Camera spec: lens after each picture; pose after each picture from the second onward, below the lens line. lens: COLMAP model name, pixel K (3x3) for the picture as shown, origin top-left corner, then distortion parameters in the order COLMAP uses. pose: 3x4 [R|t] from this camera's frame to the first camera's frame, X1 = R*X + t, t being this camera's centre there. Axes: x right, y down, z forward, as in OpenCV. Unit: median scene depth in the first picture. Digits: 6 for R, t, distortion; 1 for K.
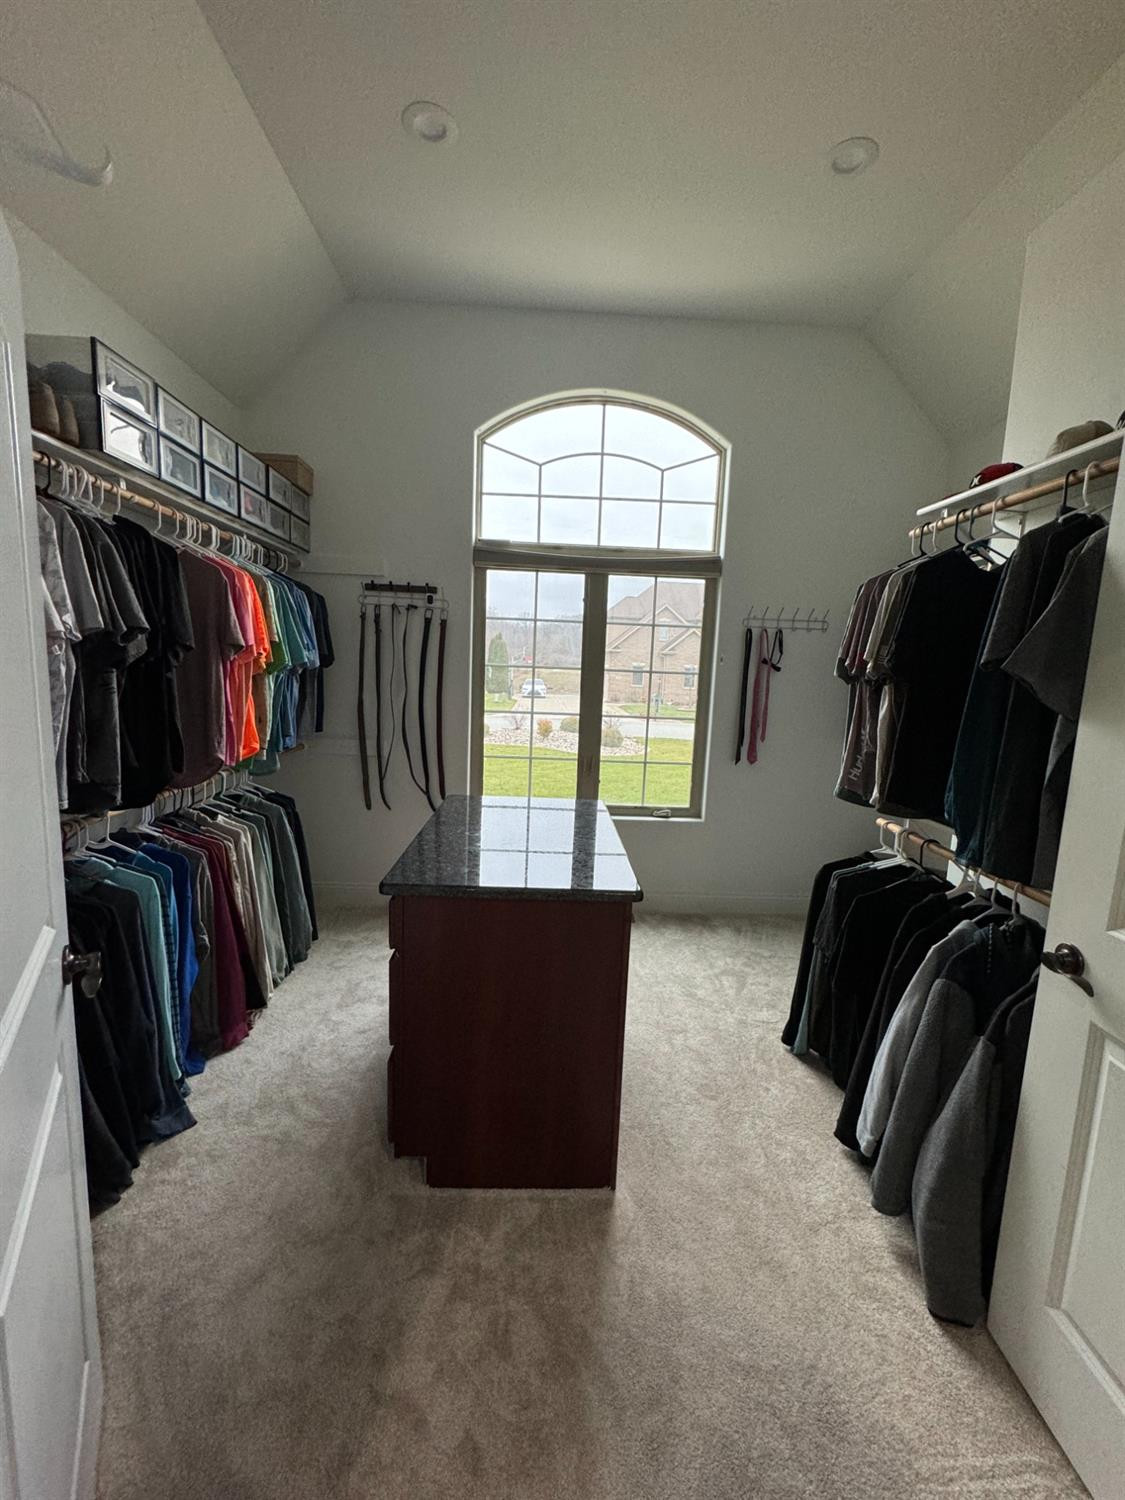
lens RADIAL K [[595.5, 0, 557.9], [0, 595.5, 748.6], [0, 0, 1]] dist [0.002866, 0.000091]
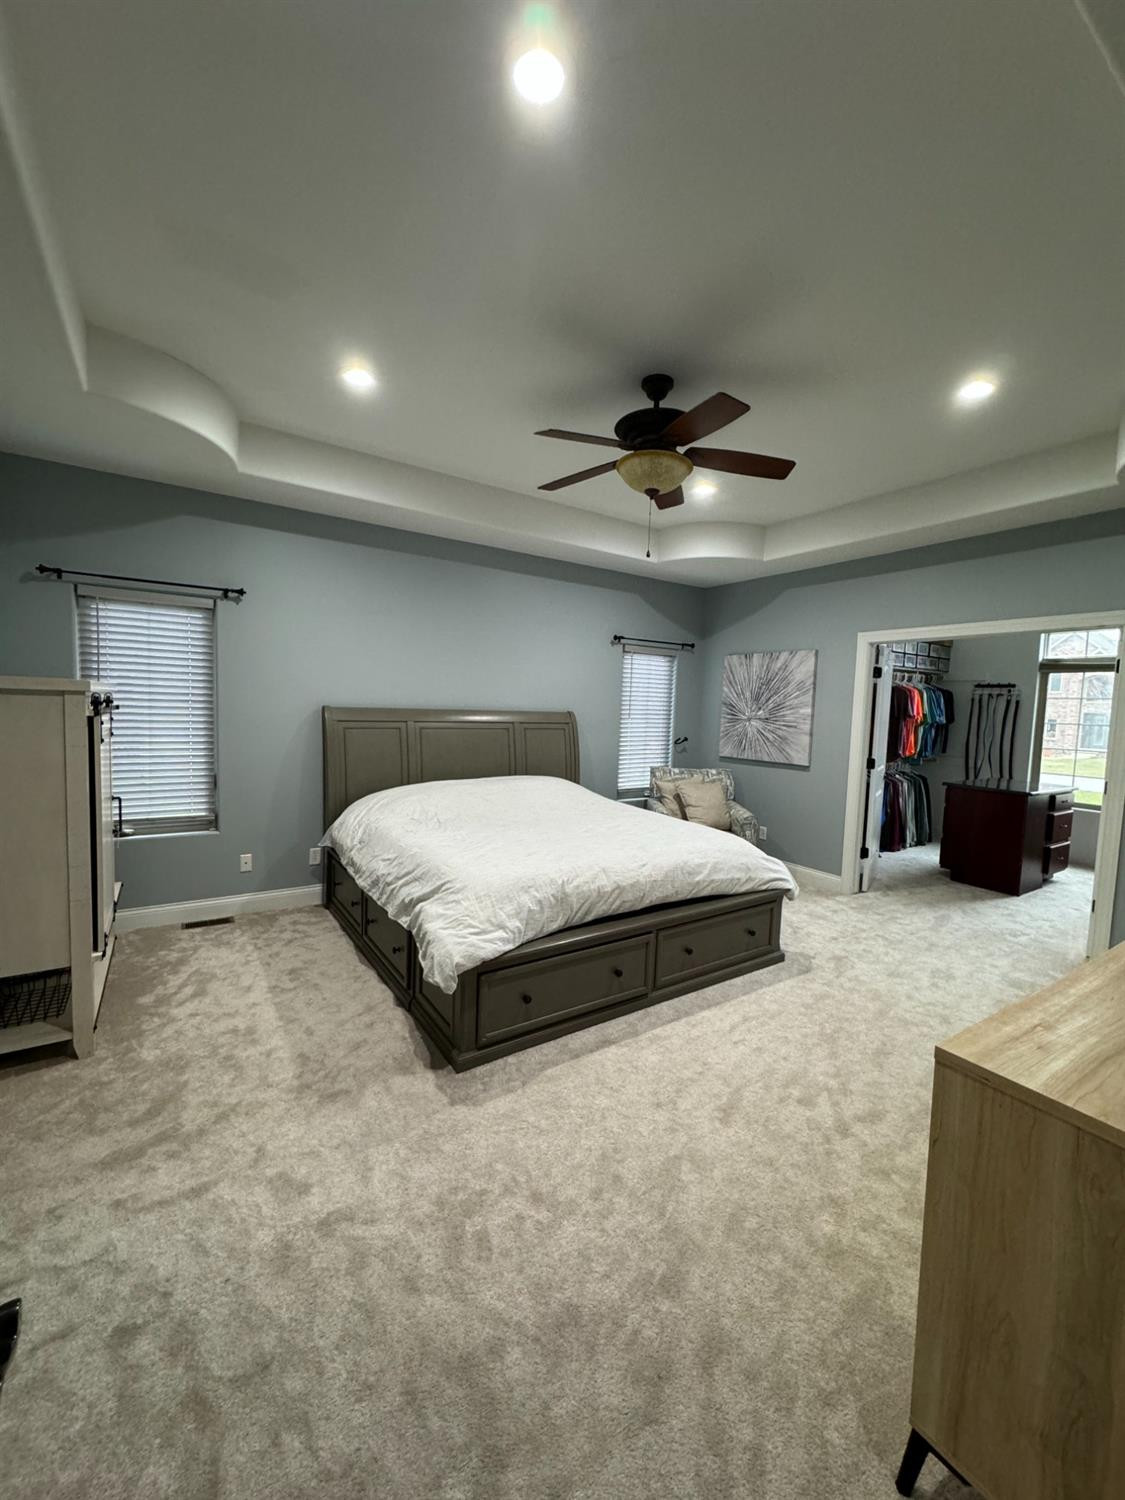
lens RADIAL K [[595.5, 0, 559.6], [0, 595.5, 749.4], [0, 0, 1]] dist [0.002866, 0.000091]
pose [[0.526505, 0.045484, -0.848955, 0.720633], [-0.126975, 0.991575, -0.025622, 0.195868], [0.840637, 0.121286, 0.527844, -1.355041]]
